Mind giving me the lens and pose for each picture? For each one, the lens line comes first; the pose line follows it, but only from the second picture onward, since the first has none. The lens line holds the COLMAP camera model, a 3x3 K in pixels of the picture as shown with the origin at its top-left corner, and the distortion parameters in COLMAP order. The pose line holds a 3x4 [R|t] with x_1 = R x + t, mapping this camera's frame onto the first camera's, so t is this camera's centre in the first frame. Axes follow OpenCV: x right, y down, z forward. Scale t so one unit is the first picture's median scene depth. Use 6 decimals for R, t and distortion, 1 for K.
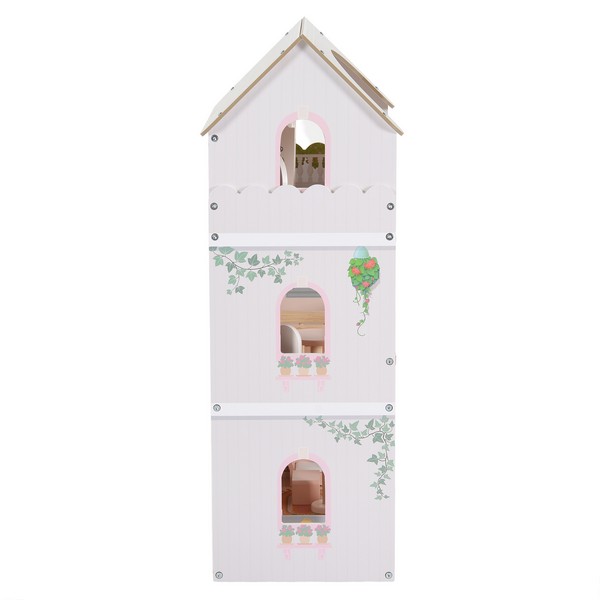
lens RADIAL K [[2154.4, 0, 300.1], [0, 2154.4, 300.7], [0, 0, 1]] dist [-0.683327, 0.000000]
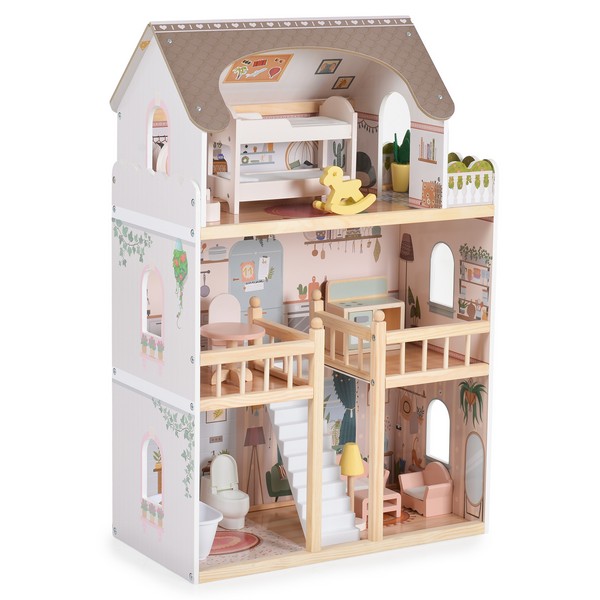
lens RADIAL K [[2154.4, 0, 300.3], [0, 2154.4, 303.4], [0, 0, 1]] dist [-0.683327, 0.000000]
pose [[0.543229, 0.177710, -0.820562, 0.876384], [-0.182280, 0.978994, 0.091348, -0.096423], [0.819558, 0.099949, 0.564211, 0.484483]]
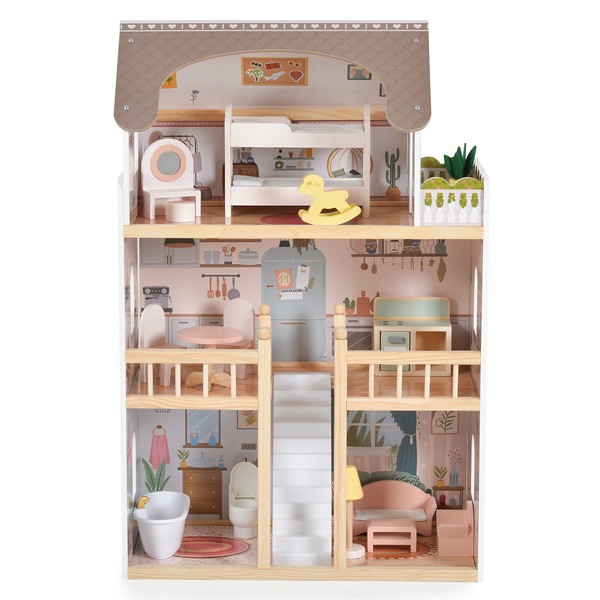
lens RADIAL K [[2465.0, 0, 300.1], [0, 2465.0, 297.6], [0, 0, 1]] dist [-0.616588, 0.000000]
pose [[-0.003825, 0.190355, -0.981708, 1.175323], [-0.192367, 0.963239, 0.187523, -0.234674], [0.981316, 0.189565, 0.032933, 1.068142]]
